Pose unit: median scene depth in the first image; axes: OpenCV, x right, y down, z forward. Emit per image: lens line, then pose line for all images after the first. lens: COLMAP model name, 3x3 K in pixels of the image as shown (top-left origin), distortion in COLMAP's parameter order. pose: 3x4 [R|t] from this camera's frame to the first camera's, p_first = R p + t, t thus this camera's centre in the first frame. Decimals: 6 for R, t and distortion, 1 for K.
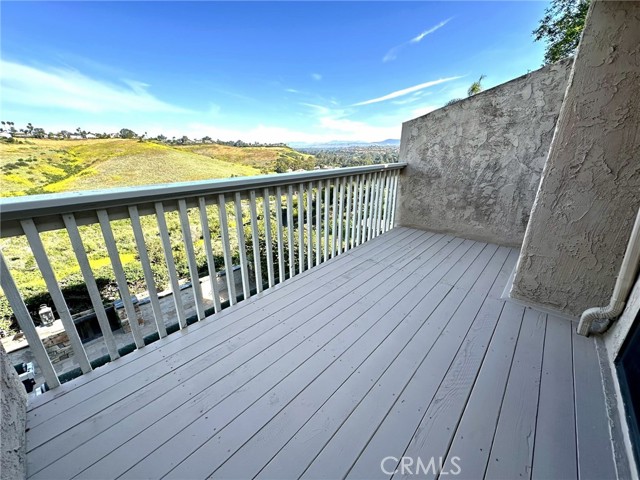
lens RADIAL K [[255.6, 0, 320.8], [0, 255.6, 243.7], [0, 0, 1]] dist [-0.003645, 0.000982]
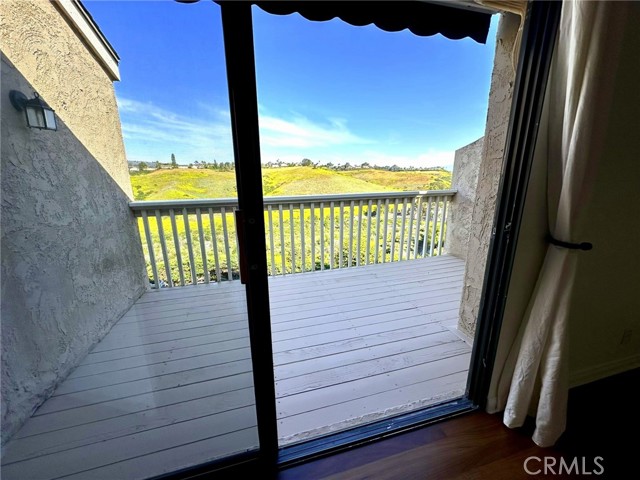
lens RADIAL K [[255.6, 0, 319.2], [0, 255.6, 246.2], [0, 0, 1]] dist [-0.003645, 0.000982]
pose [[0.844344, 0.135813, -0.518303, 0.426119], [-0.175133, 0.984163, -0.027418, 0.011961], [0.506371, 0.113922, 0.854757, -0.069401]]
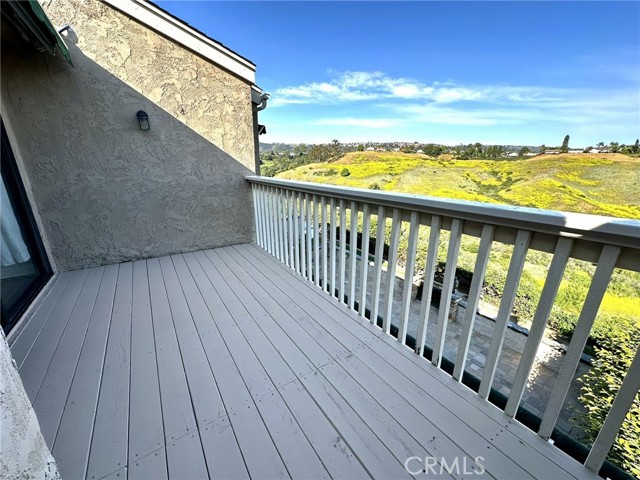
lens RADIAL K [[255.6, 0, 322.4], [0, 255.6, 243.3], [0, 0, 1]] dist [-0.003645, 0.000982]
pose [[-0.234740, 0.297041, -0.925561, 0.506606], [-0.344041, 0.865147, 0.364907, -0.259035], [0.909139, 0.404089, -0.100890, 0.698131]]
